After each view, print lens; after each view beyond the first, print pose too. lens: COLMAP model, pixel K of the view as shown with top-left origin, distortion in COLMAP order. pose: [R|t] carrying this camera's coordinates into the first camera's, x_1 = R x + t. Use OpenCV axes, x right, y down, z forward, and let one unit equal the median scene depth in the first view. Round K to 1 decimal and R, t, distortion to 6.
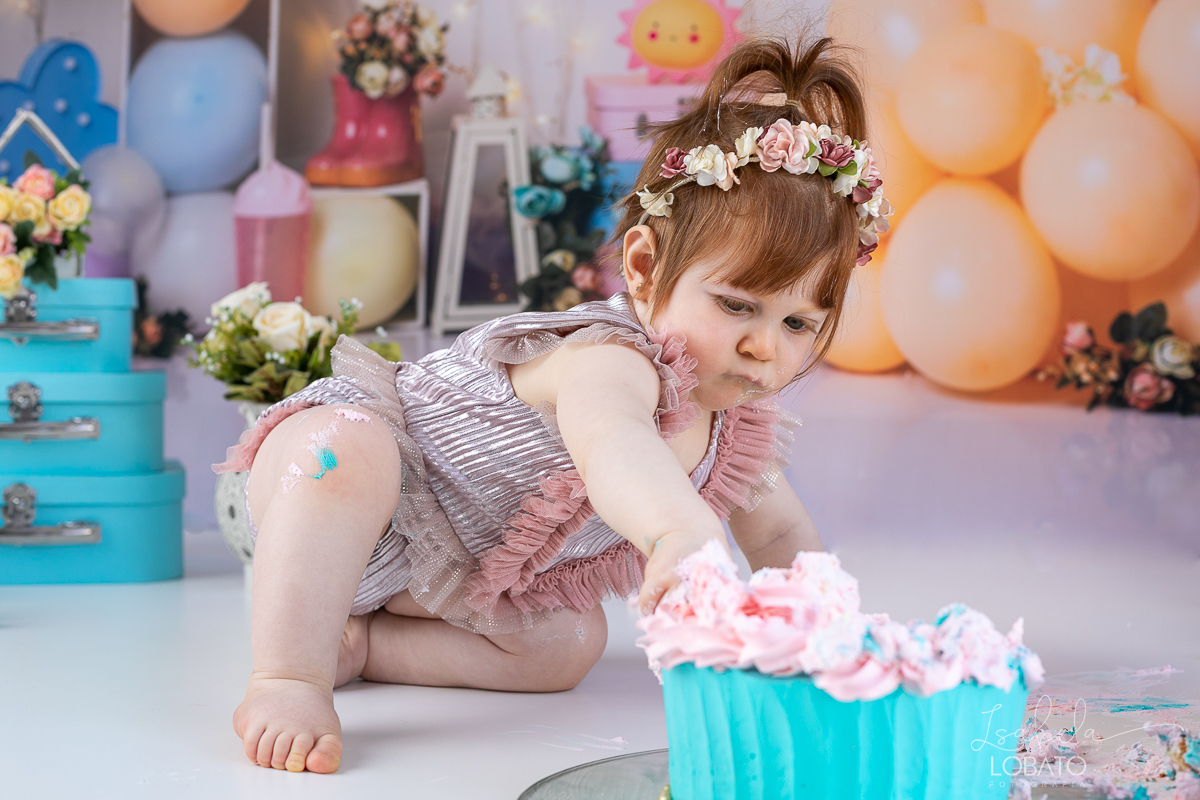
lens RADIAL K [[1756.2, 0, 642.6], [0, 1756.2, 346.2], [0, 0, 1]] dist [-0.052222, 0.000000]
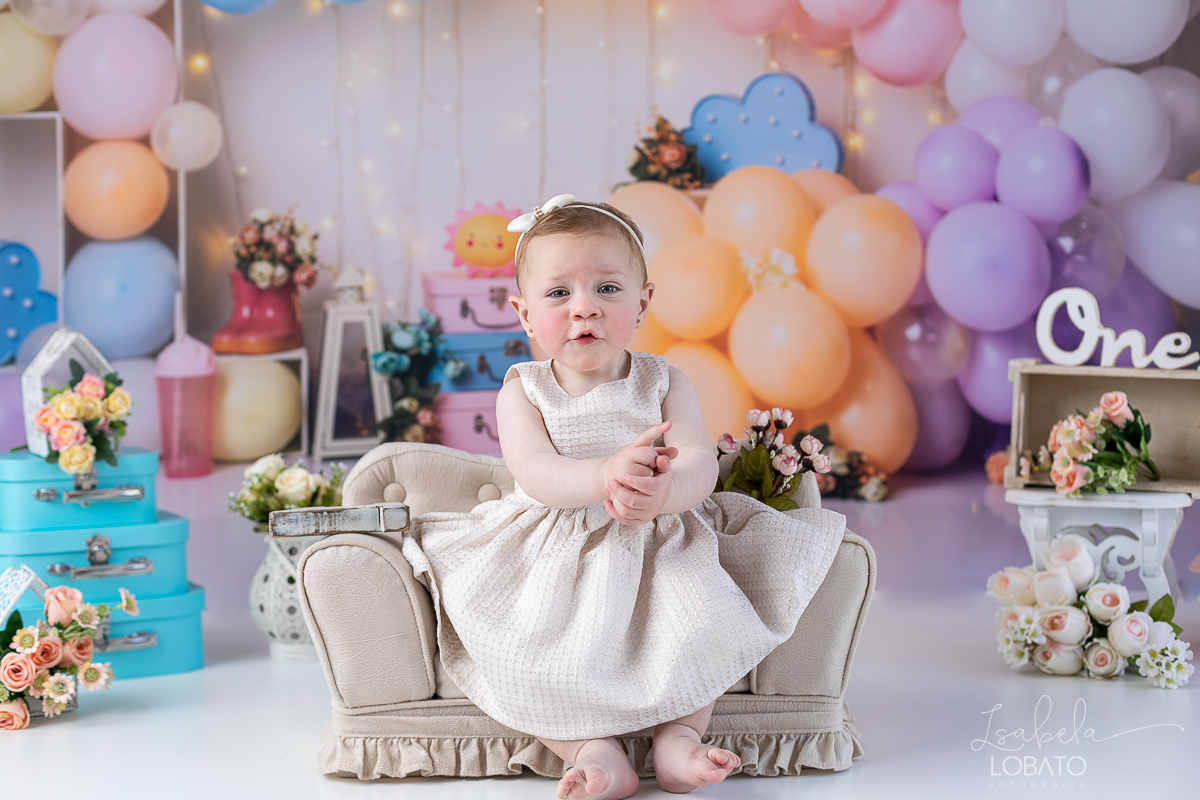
lens RADIAL K [[1756.2, 0, 589.8], [0, 1756.2, 417.3], [0, 0, 1]] dist [-0.052222, 0.000000]
pose [[0.977229, -0.034998, 0.209279, -0.196648], [0.027968, 0.998944, 0.036458, -0.085833], [-0.210334, -0.029775, 0.977176, -0.384347]]
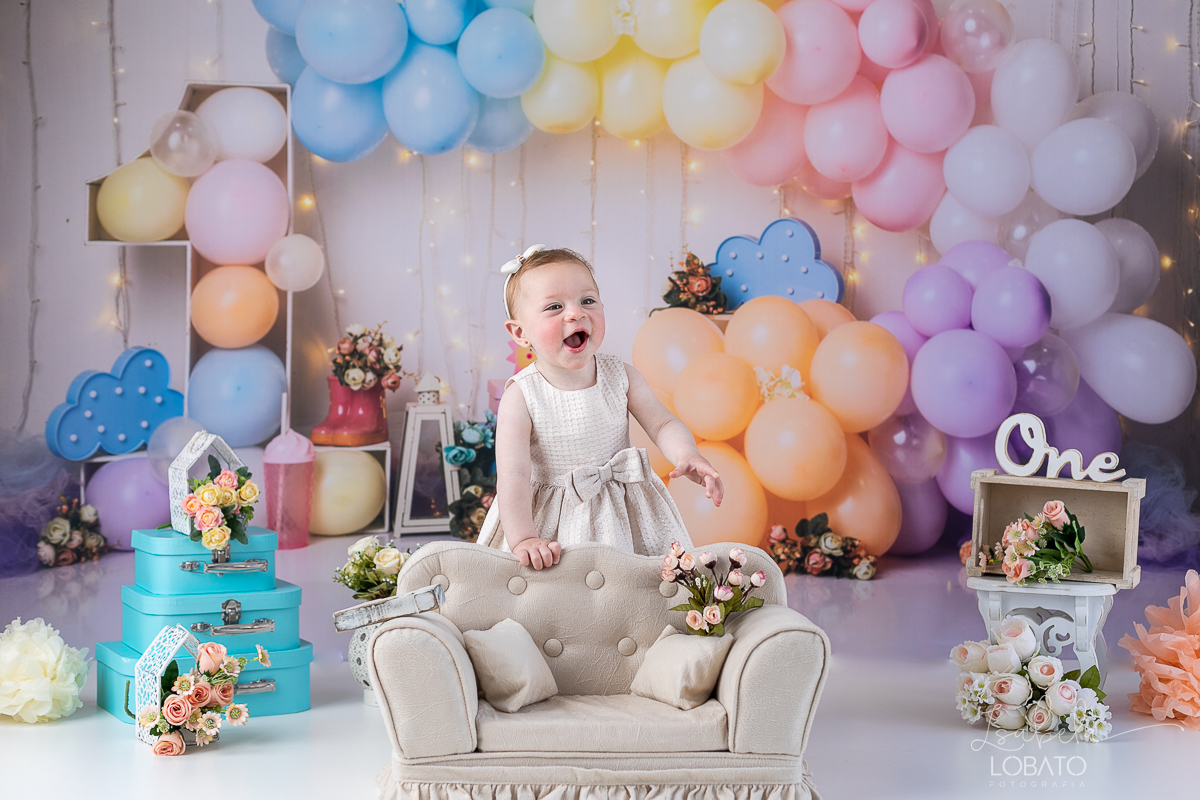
lens RADIAL K [[1756.2, 0, 599.4], [0, 1756.2, 408.2], [0, 0, 1]] dist [-0.052222, 0.000000]
pose [[0.979030, -0.008829, 0.203524, -0.266722], [0.007836, 0.999953, 0.005685, -0.135219], [-0.203565, -0.003971, 0.979053, -0.640904]]
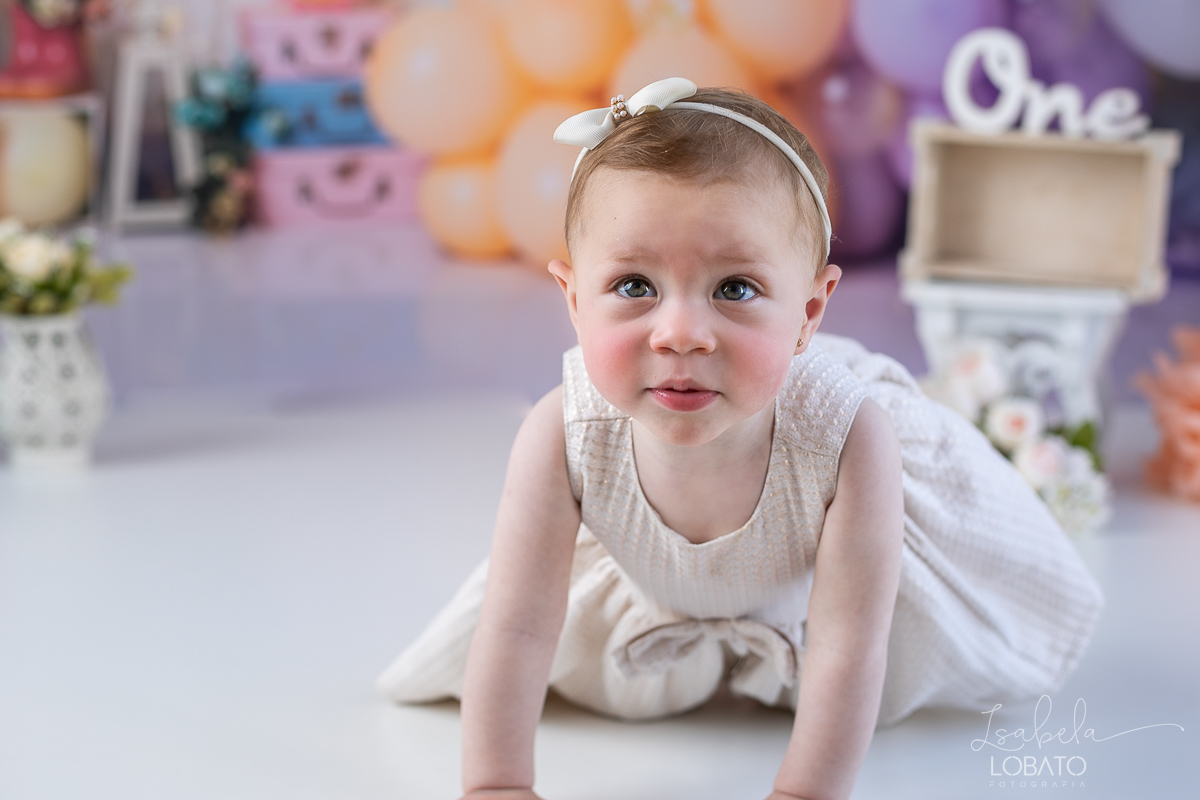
lens RADIAL K [[1903.6, 0, 608.9], [0, 1903.6, 409.7], [0, 0, 1]] dist [-0.126057, 0.000000]
pose [[0.981589, -0.033571, 0.188034, -0.034187], [0.006291, 0.989581, 0.143836, -0.067669], [-0.190904, -0.140005, 0.971573, -0.277880]]
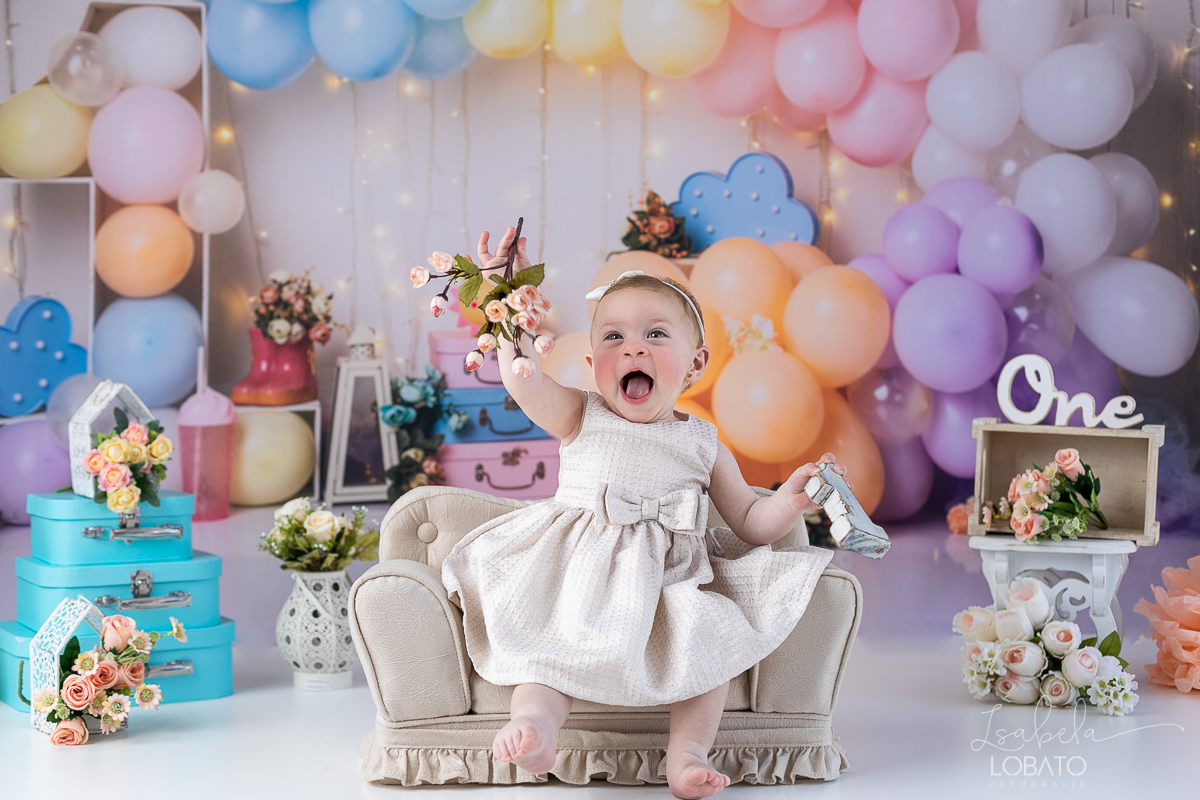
lens RADIAL K [[1756.2, 0, 601.6], [0, 1756.2, 420.5], [0, 0, 1]] dist [-0.052222, 0.000000]
pose [[0.968473, -0.017033, 0.248535, -0.261951], [0.016028, 0.999853, 0.006068, -0.084441], [-0.248602, -0.001894, 0.968604, -0.480733]]
